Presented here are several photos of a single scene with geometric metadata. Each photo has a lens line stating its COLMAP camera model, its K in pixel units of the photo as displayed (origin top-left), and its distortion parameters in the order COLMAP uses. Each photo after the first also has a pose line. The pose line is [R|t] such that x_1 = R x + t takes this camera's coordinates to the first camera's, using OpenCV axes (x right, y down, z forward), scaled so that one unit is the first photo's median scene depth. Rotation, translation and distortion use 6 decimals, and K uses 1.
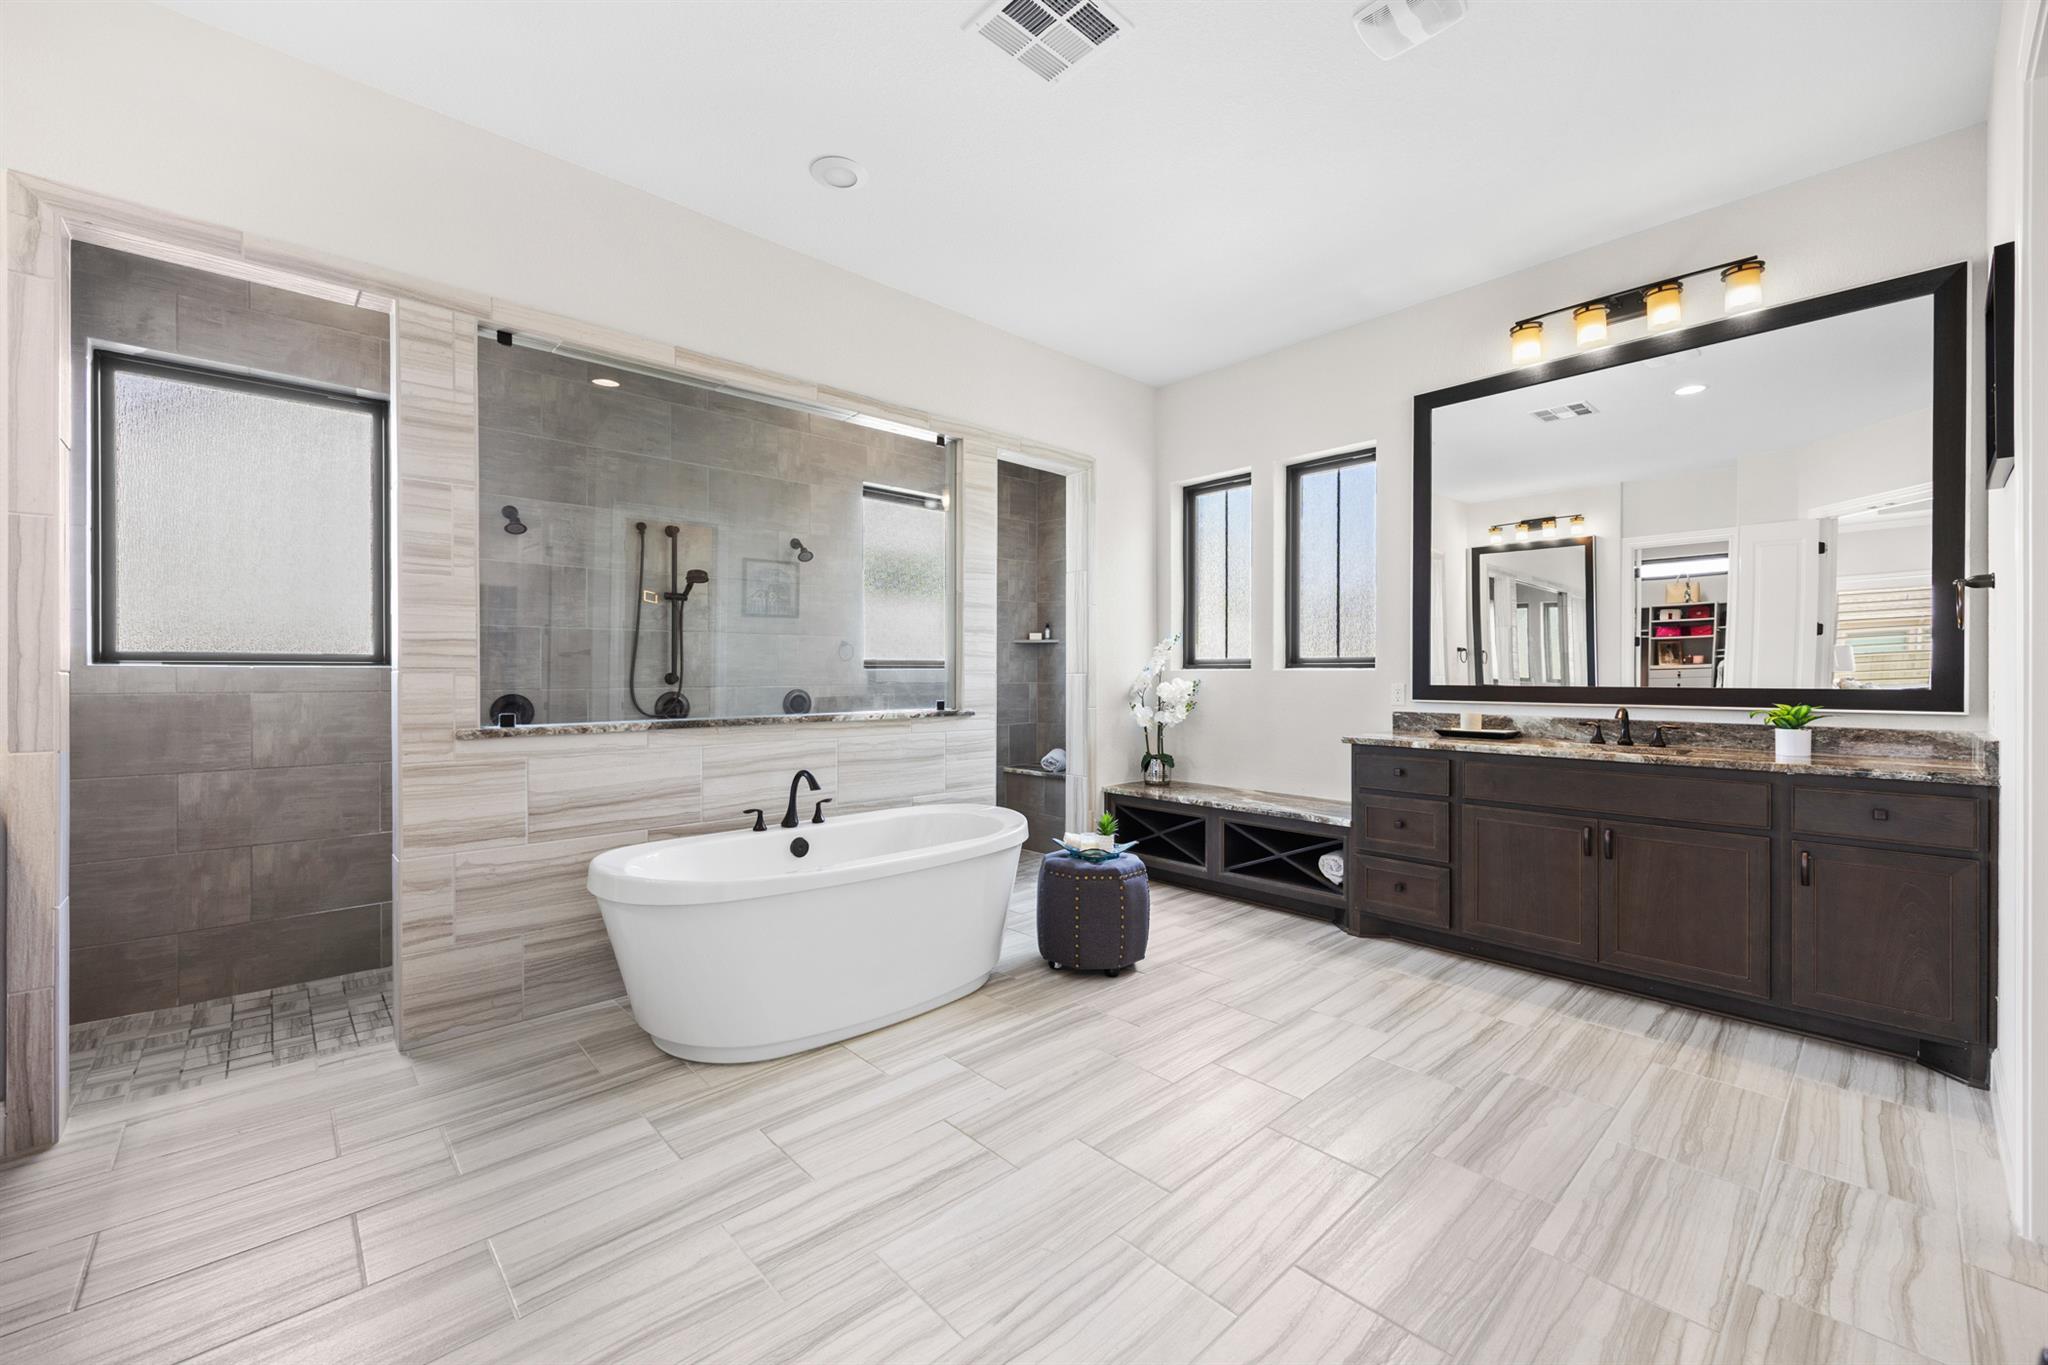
lens RADIAL K [[793.5, 0, 1021.6], [0, 793.5, 678.8], [0, 0, 1]] dist [-0.000100, -0.000241]
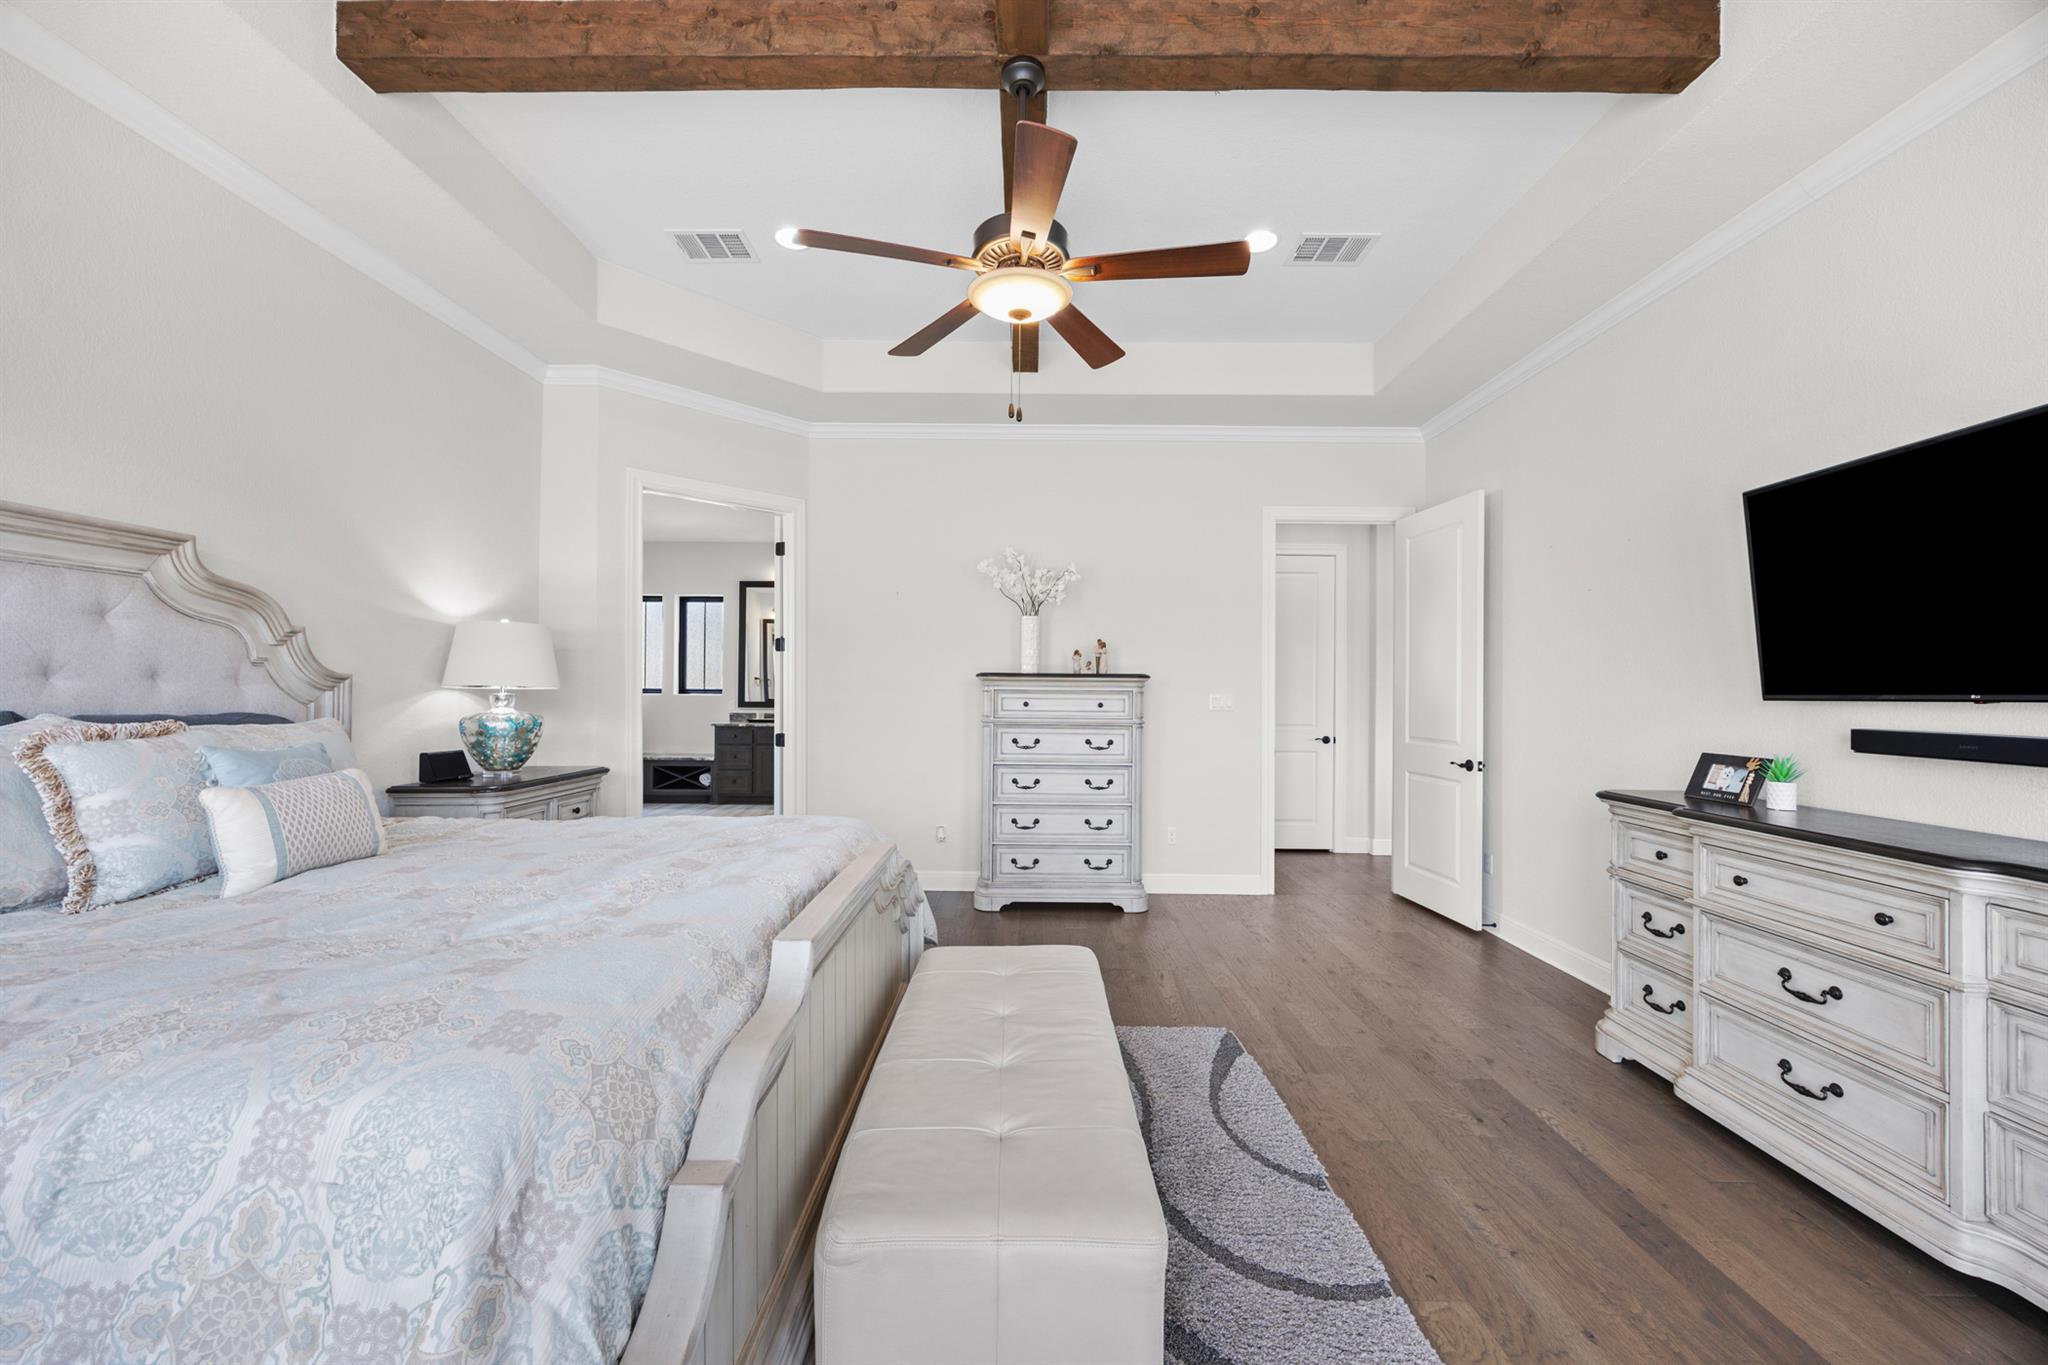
lens RADIAL K [[793.5, 0, 1021.4], [0, 793.5, 685.5], [0, 0, 1]] dist [-0.000100, -0.000241]
pose [[0.675639, 0.010150, 0.737163, -0.698139], [-0.005993, 0.999948, -0.008276, -0.025735], [-0.737208, 0.001174, 0.675665, -1.254557]]
